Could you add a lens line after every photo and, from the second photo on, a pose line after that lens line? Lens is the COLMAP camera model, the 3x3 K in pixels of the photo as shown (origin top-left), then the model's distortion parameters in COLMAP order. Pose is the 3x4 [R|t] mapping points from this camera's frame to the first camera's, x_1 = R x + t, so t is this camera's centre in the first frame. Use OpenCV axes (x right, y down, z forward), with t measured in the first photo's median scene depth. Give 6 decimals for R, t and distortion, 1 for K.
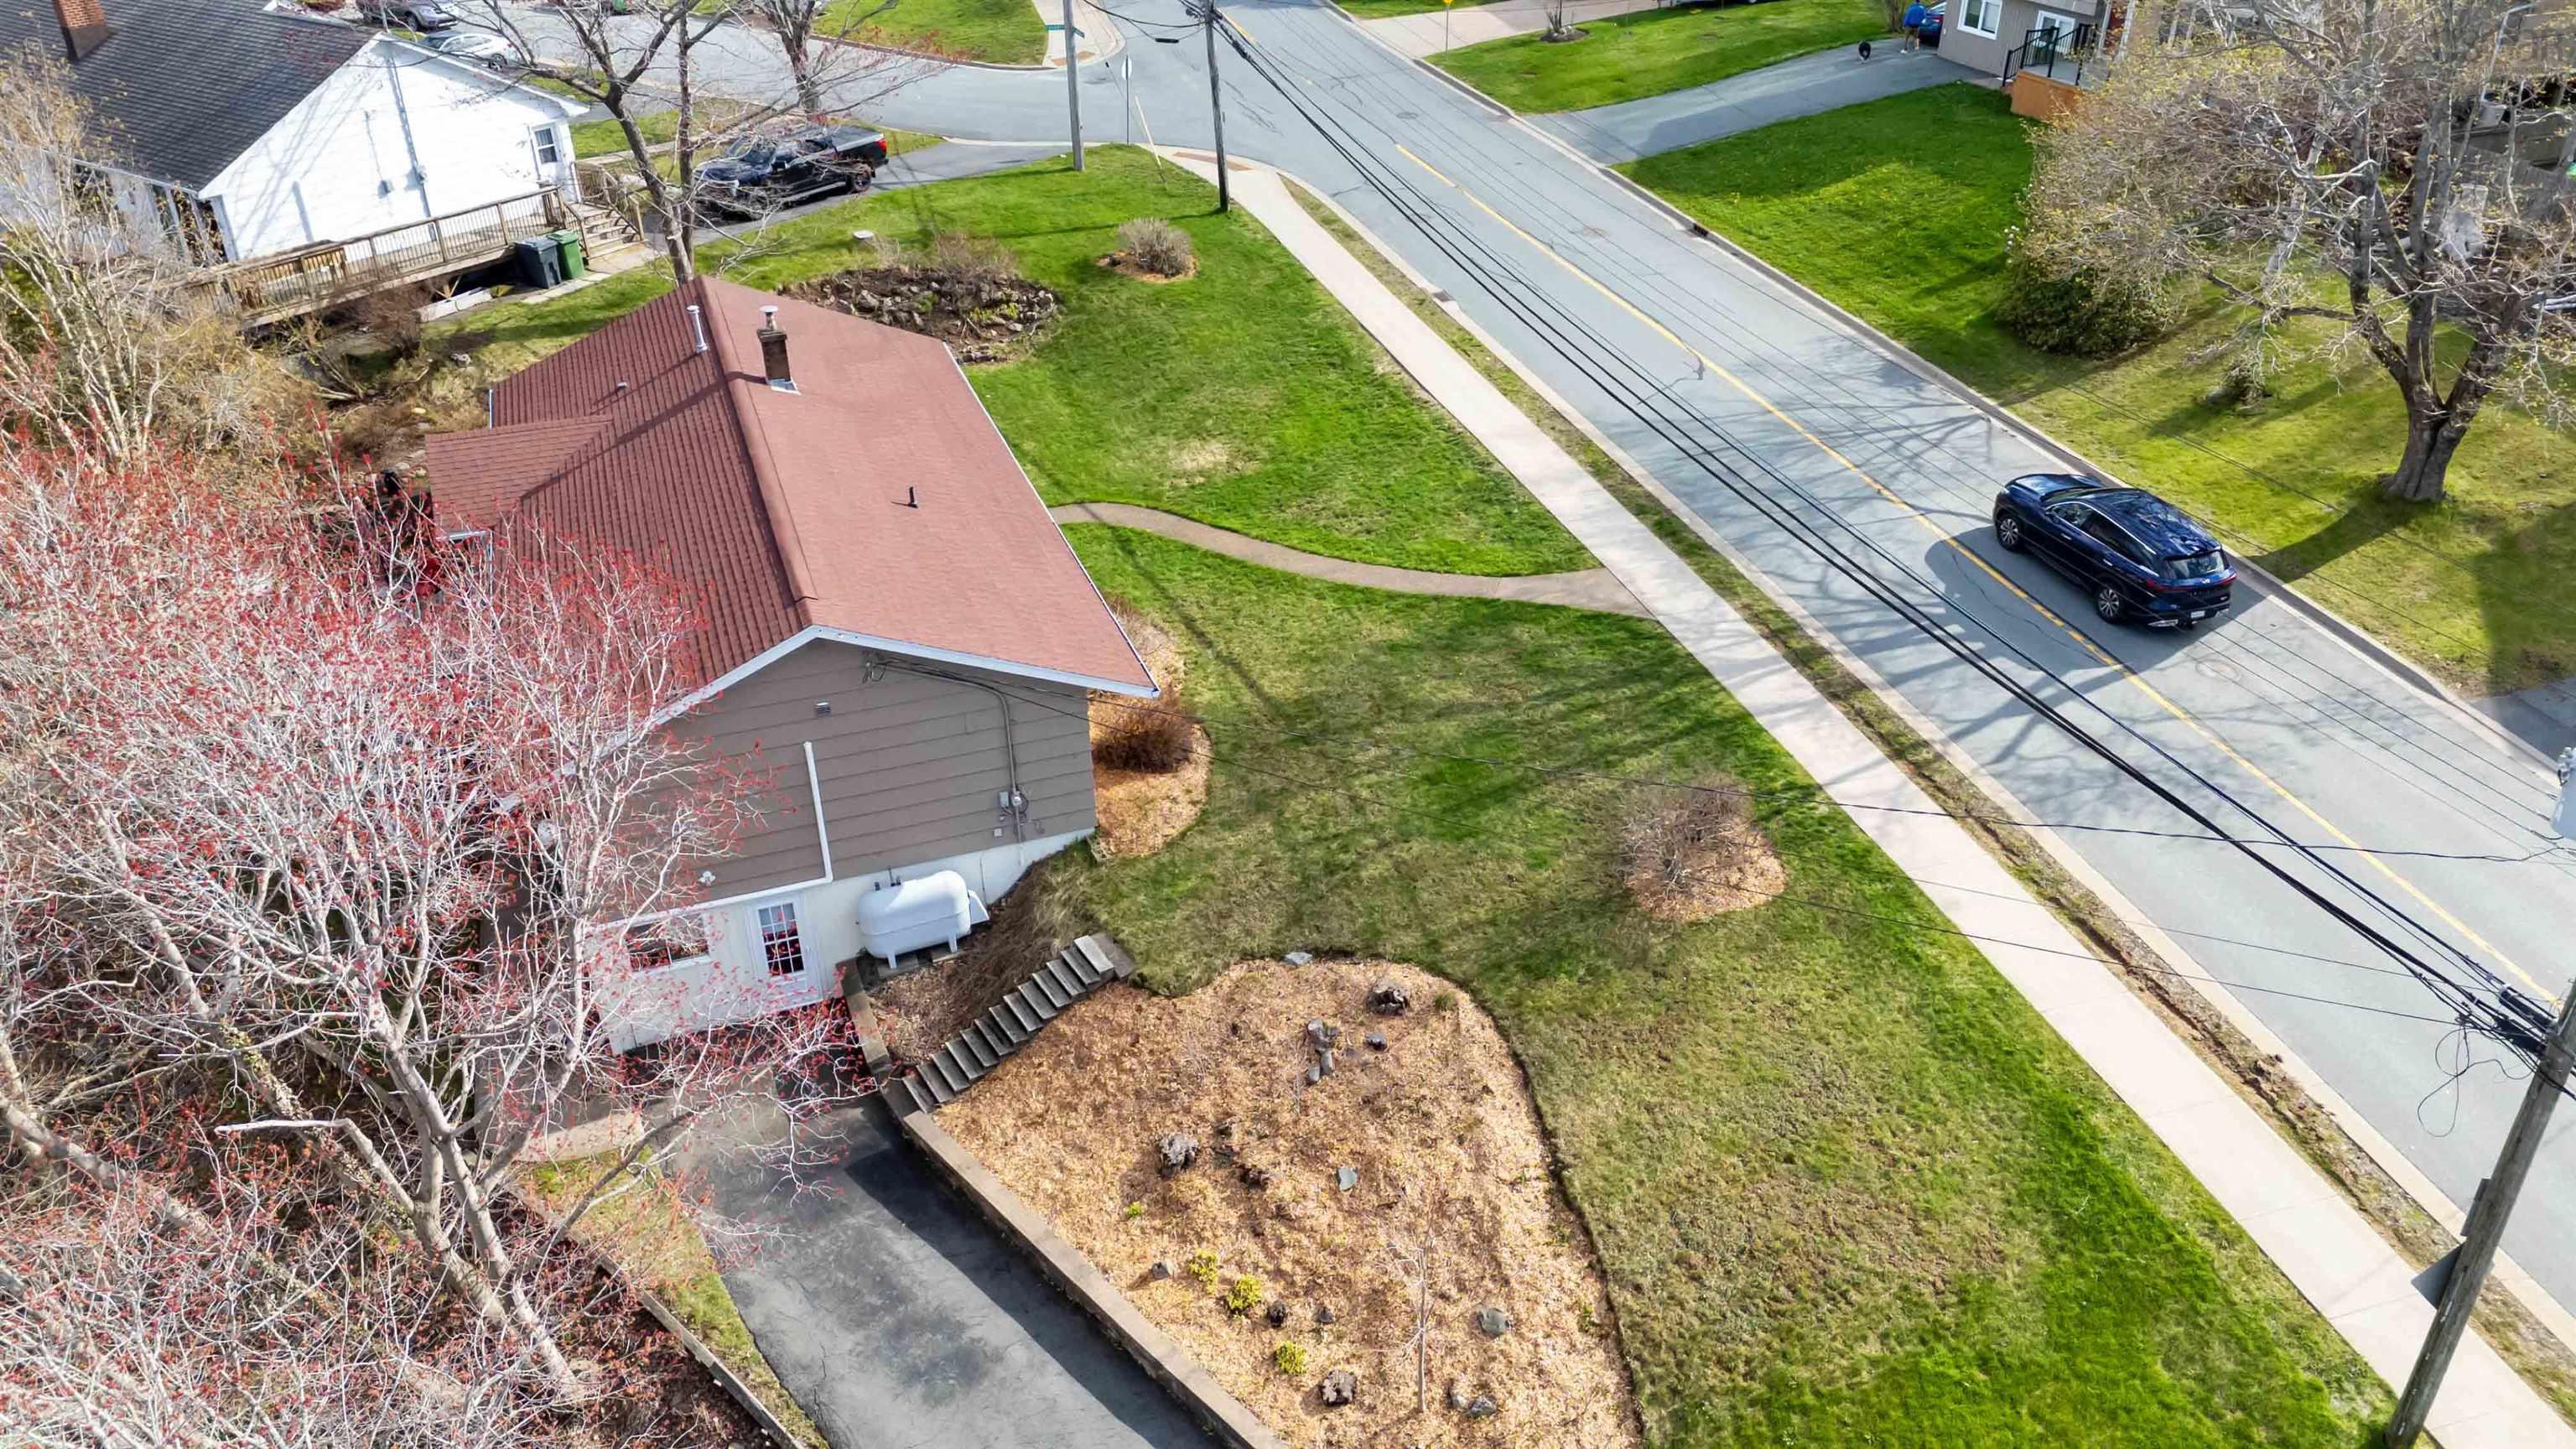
lens RADIAL K [[1896.2, 0, 1288.0], [0, 1896.2, 724.5], [0, 0, 1]] dist [0.090095, -0.085451]
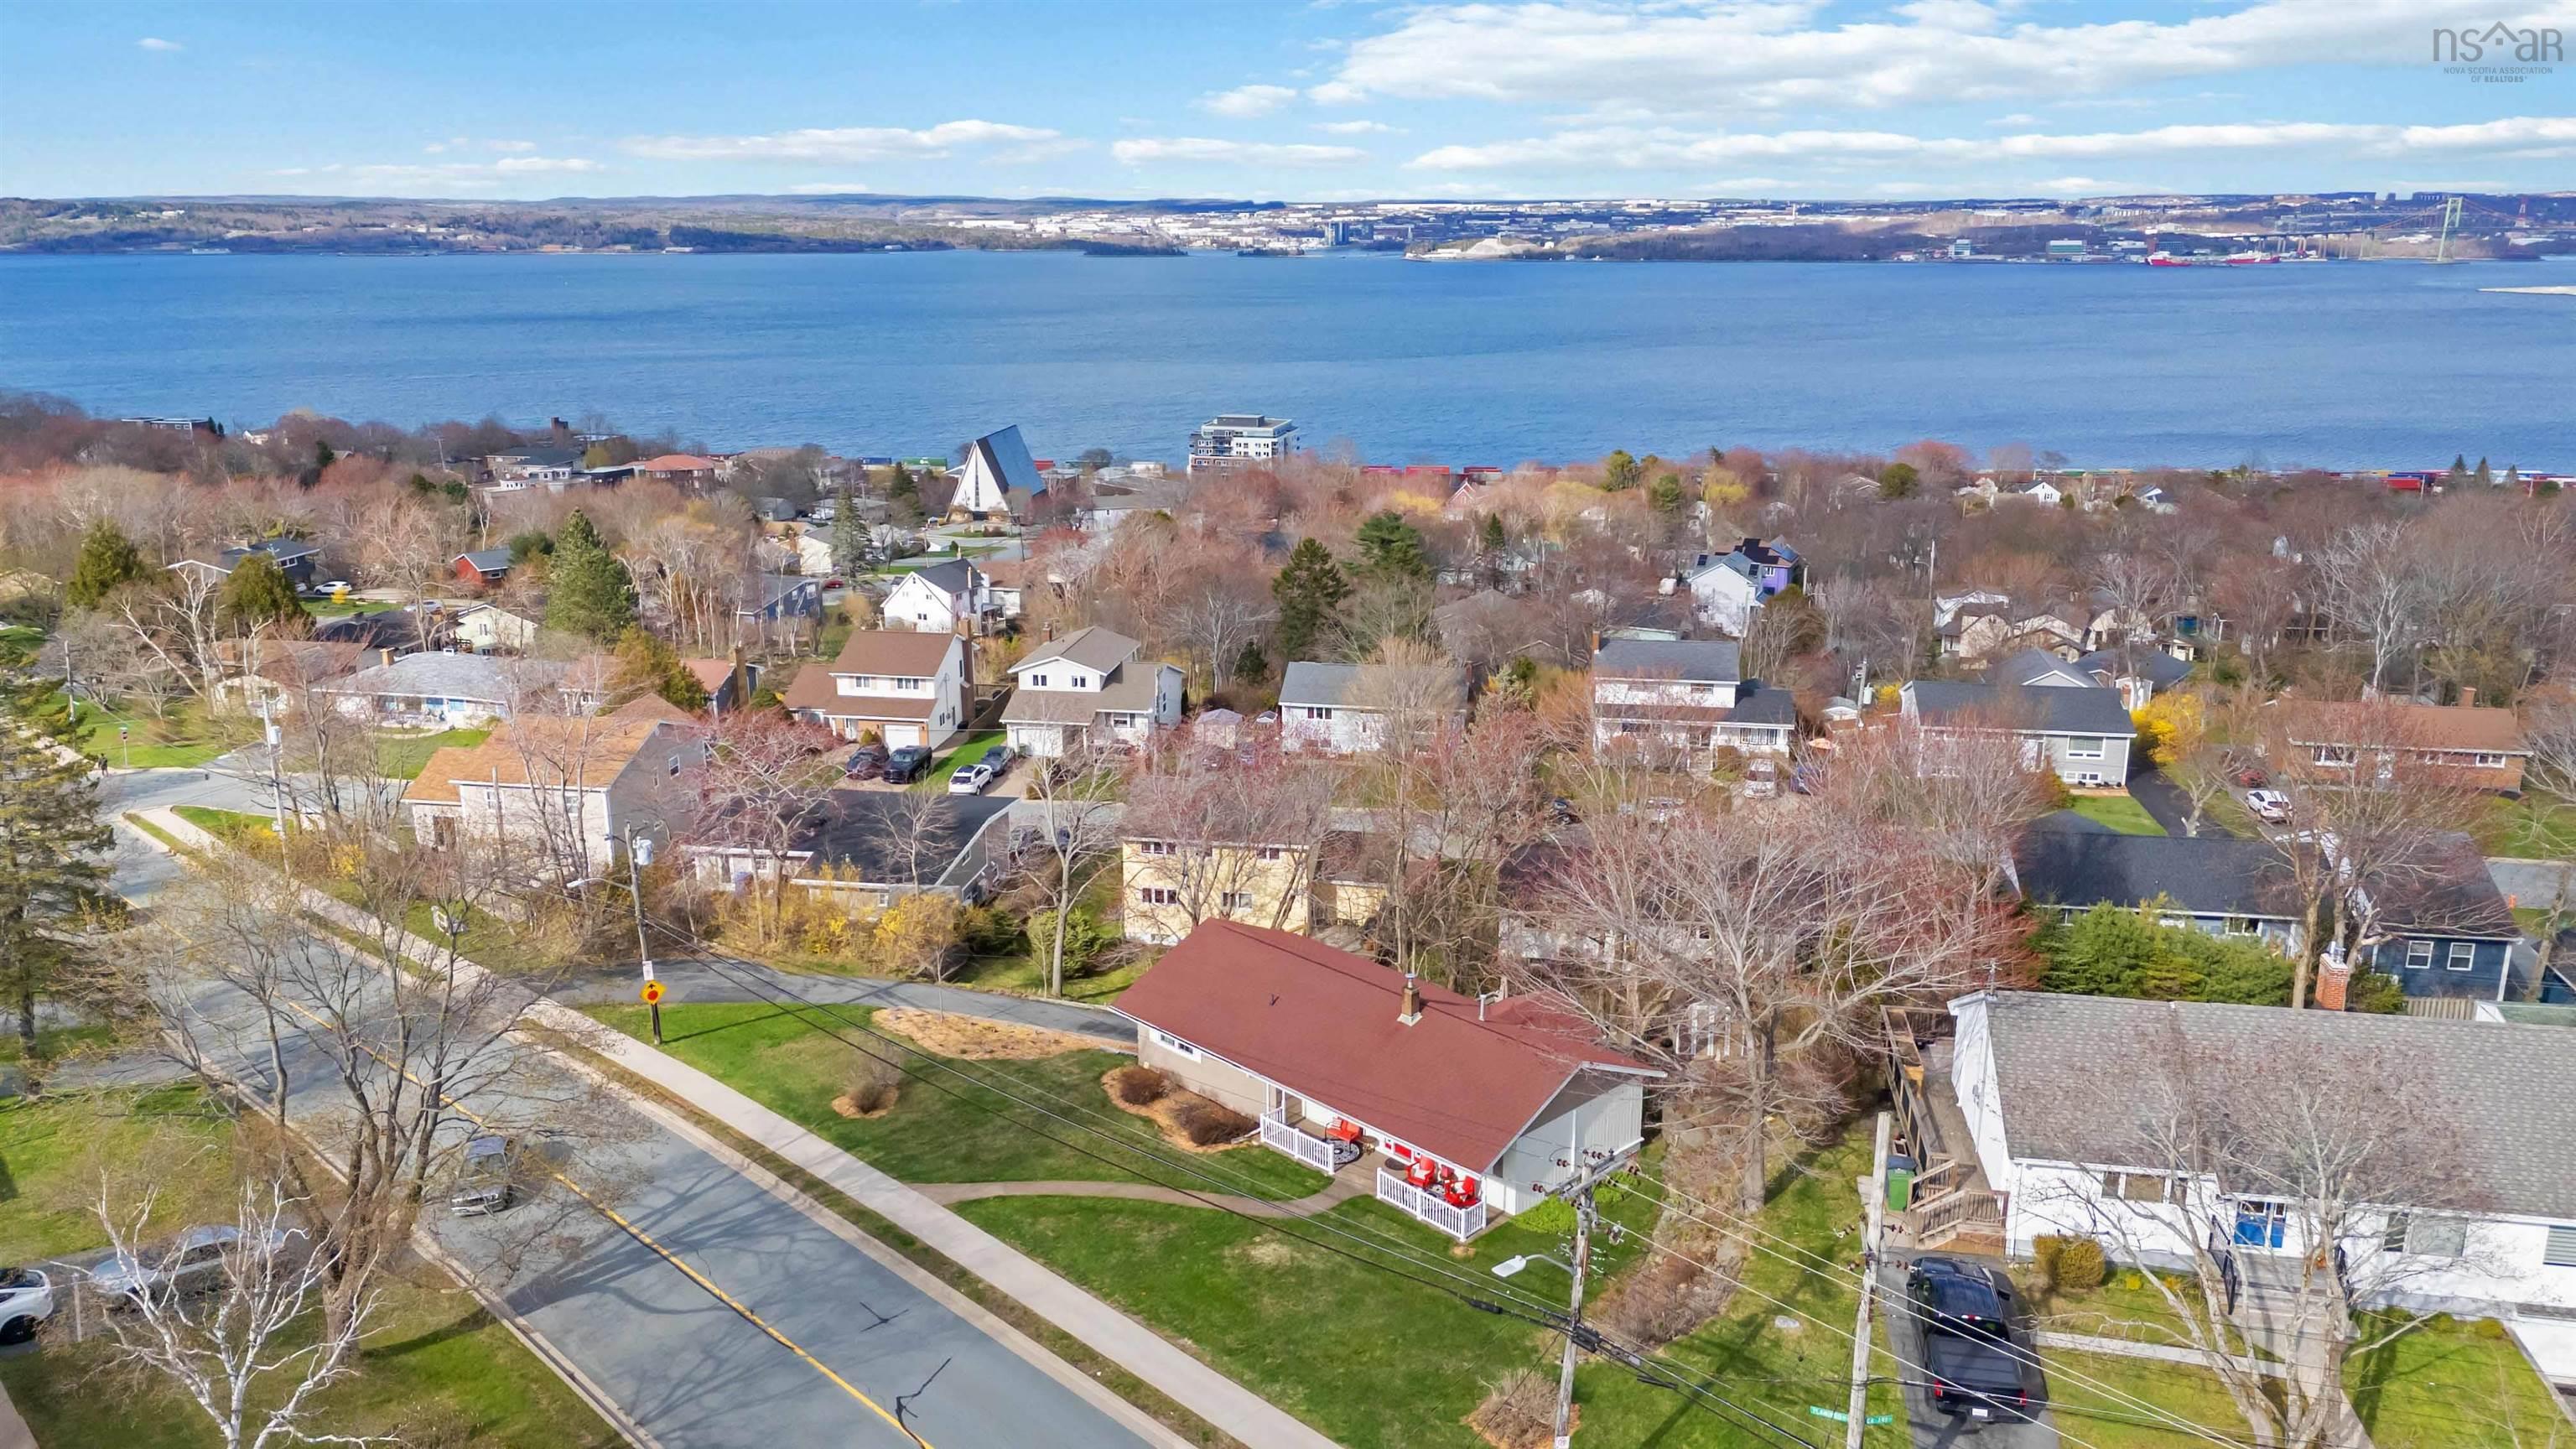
lens RADIAL K [[1896.2, 0, 1288.0], [0, 1896.2, 724.5], [0, 0, 1]] dist [0.090095, -0.085451]
pose [[-0.908891, 0.129903, -0.396286, 0.627957], [-0.192284, 0.712678, 0.674624, -1.938213], [0.370060, 0.689359, -0.622768, 2.367148]]
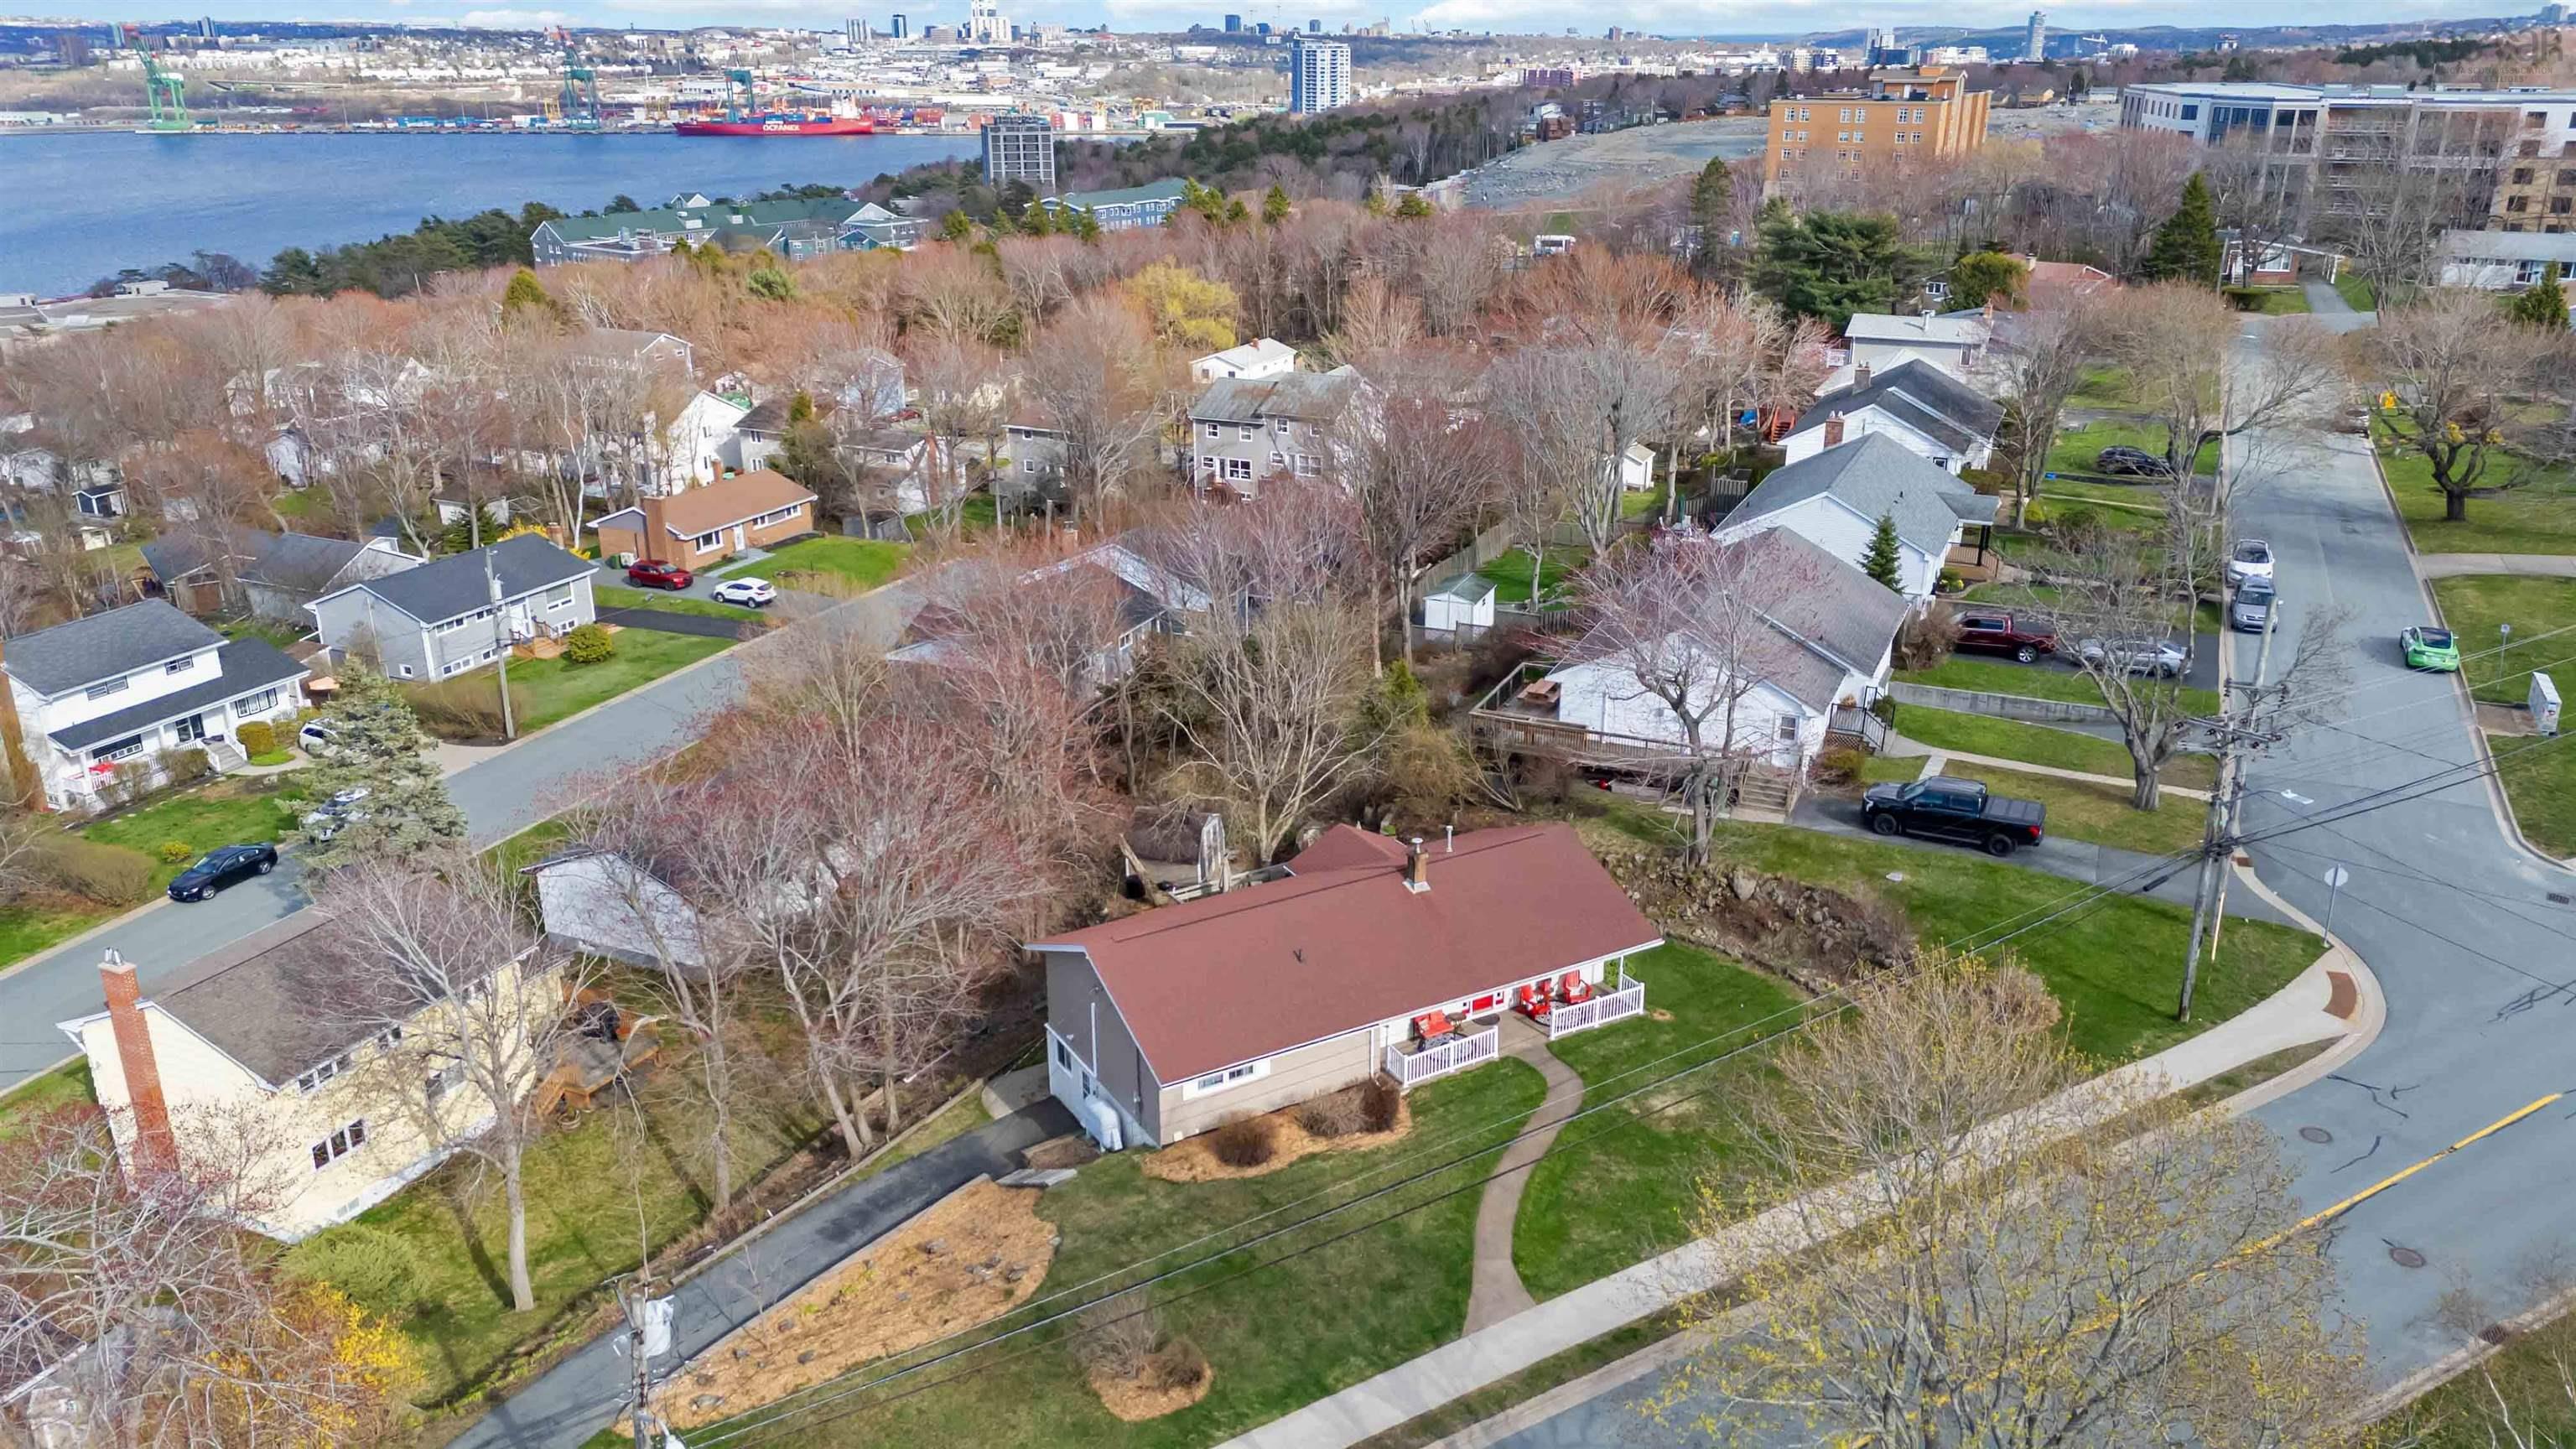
lens RADIAL K [[1896.2, 0, 1288.0], [0, 1896.2, 724.5], [0, 0, 1]] dist [0.090095, -0.085451]
pose [[0.179658, 0.353708, -0.917940, 1.466186], [-0.495387, 0.838700, 0.226218, -0.768371], [0.849891, 0.414093, 0.325902, 0.413942]]
